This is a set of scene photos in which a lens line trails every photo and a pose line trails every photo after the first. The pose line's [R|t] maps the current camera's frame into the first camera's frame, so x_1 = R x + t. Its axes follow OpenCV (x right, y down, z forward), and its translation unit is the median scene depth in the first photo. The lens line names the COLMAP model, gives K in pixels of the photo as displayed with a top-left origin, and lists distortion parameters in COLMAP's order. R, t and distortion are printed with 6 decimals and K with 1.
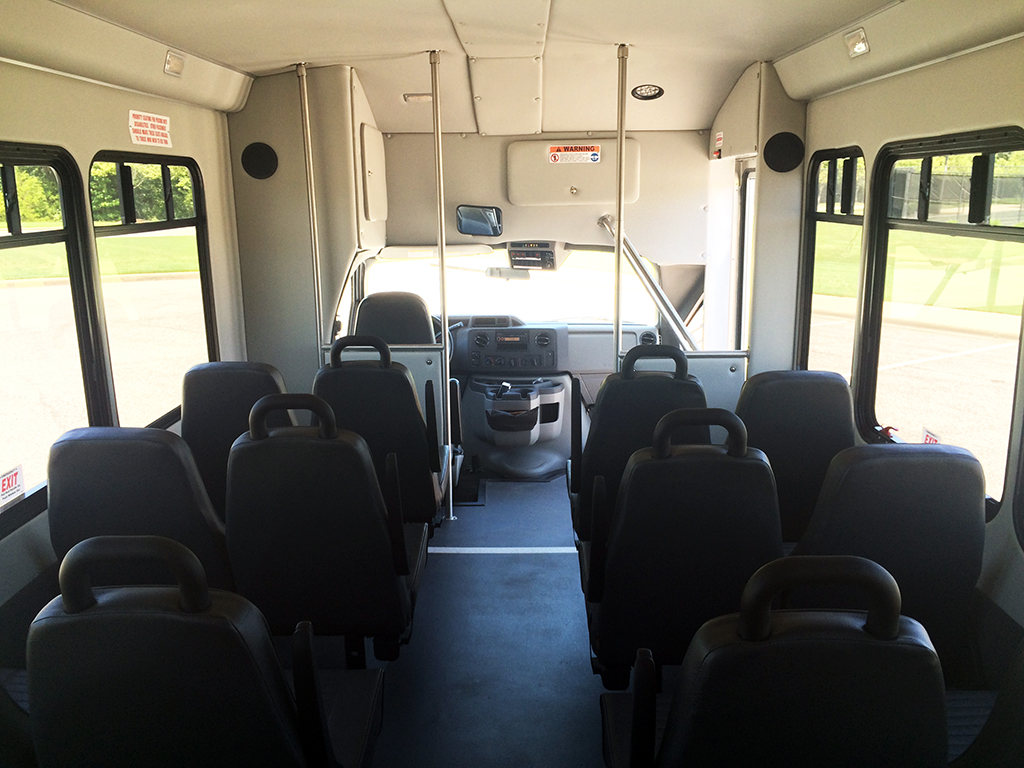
lens RADIAL K [[876.7, 0, 512.0], [0, 876.7, 384.0], [0, 0, 1]] dist [0.007806, 0.003872]
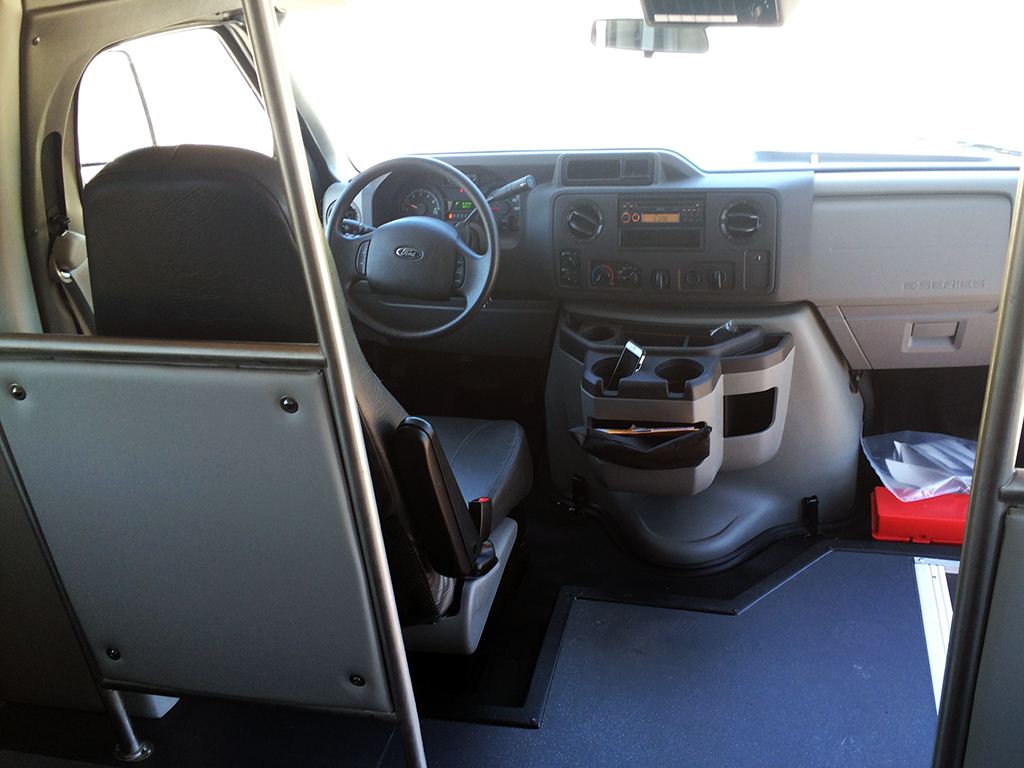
lens RADIAL K [[895.2, 0, 570.8], [0, 895.2, 384.0], [0, 0, 1]] dist [0.009616, 0.003836]
pose [[0.971624, 0.047259, -0.231762, 0.056323], [0.022221, 0.957265, 0.288356, -0.095846], [0.235485, -0.285324, 0.929052, 0.606444]]
